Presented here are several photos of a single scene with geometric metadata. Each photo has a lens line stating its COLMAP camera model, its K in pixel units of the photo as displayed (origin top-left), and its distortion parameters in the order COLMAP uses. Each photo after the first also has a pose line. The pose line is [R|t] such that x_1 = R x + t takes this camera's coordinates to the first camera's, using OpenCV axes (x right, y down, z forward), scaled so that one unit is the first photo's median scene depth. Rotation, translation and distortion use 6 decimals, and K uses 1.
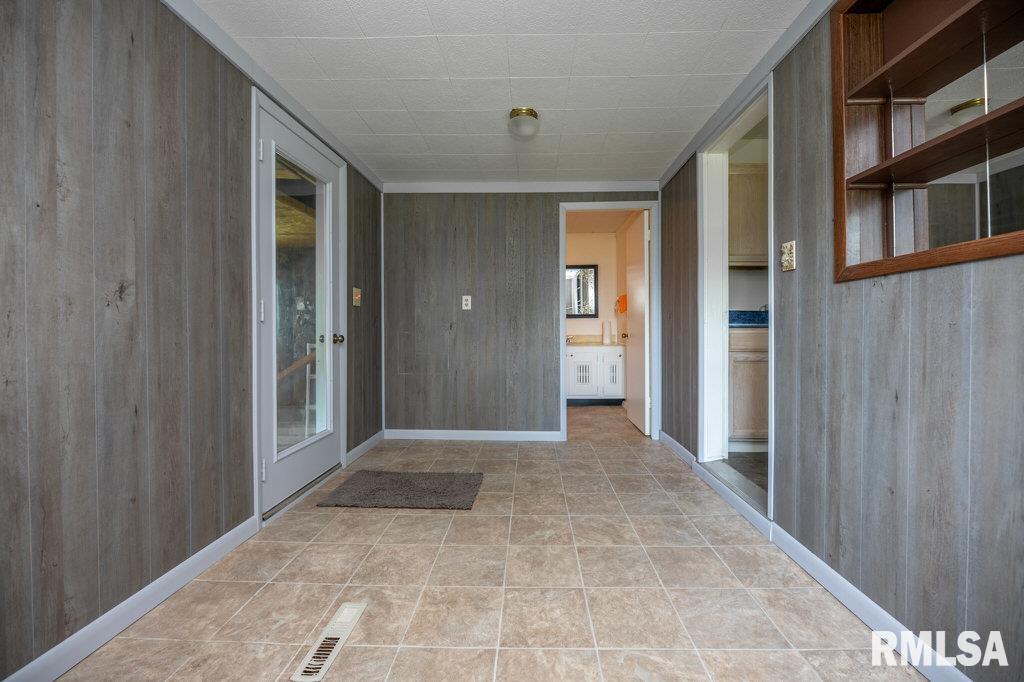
lens RADIAL K [[423.8, 0, 517.7], [0, 423.8, 329.0], [0, 0, 1]] dist [-0.003384, -0.000859]
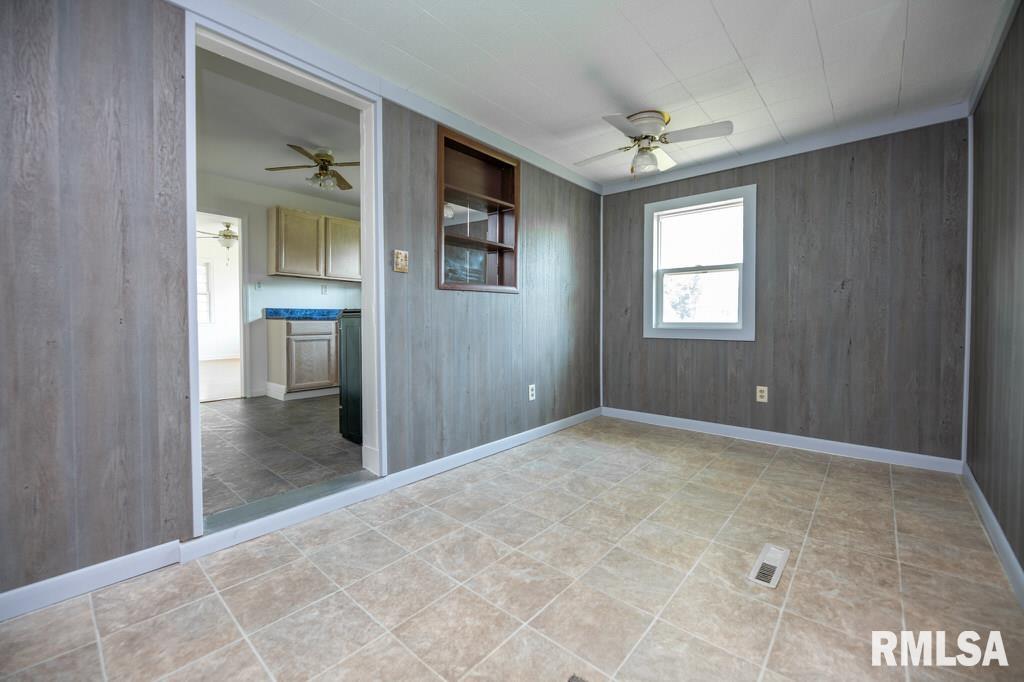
lens RADIAL K [[423.8, 0, 517.7], [0, 423.8, 329.0], [0, 0, 1]] dist [-0.003384, -0.000859]
pose [[-0.785482, -0.011675, 0.618774, -0.492443], [0.005270, 0.999660, 0.025551, 0.007434], [-0.618862, 0.023331, -0.785154, 1.934655]]
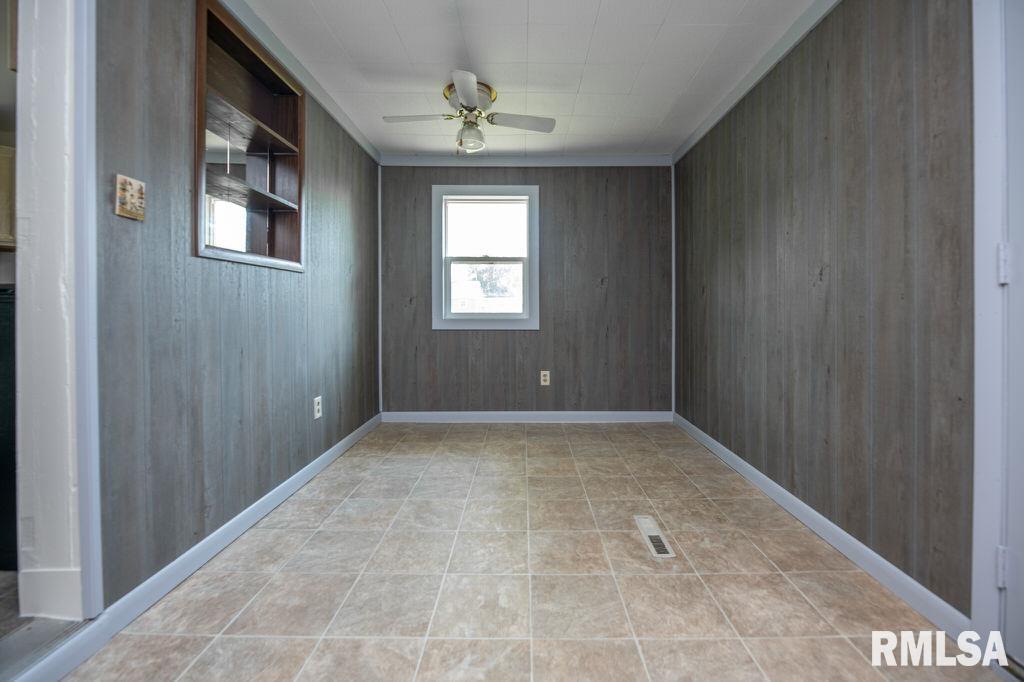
lens RADIAL K [[430.1, 0, 532.3], [0, 430.1, 312.8], [0, 0, 1]] dist [0.001124, -0.002989]
pose [[-0.998608, 0.001505, -0.052726, 0.010139], [0.001039, 0.999960, 0.008861, 0.014829], [0.052738, 0.008793, -0.998570, 1.869121]]
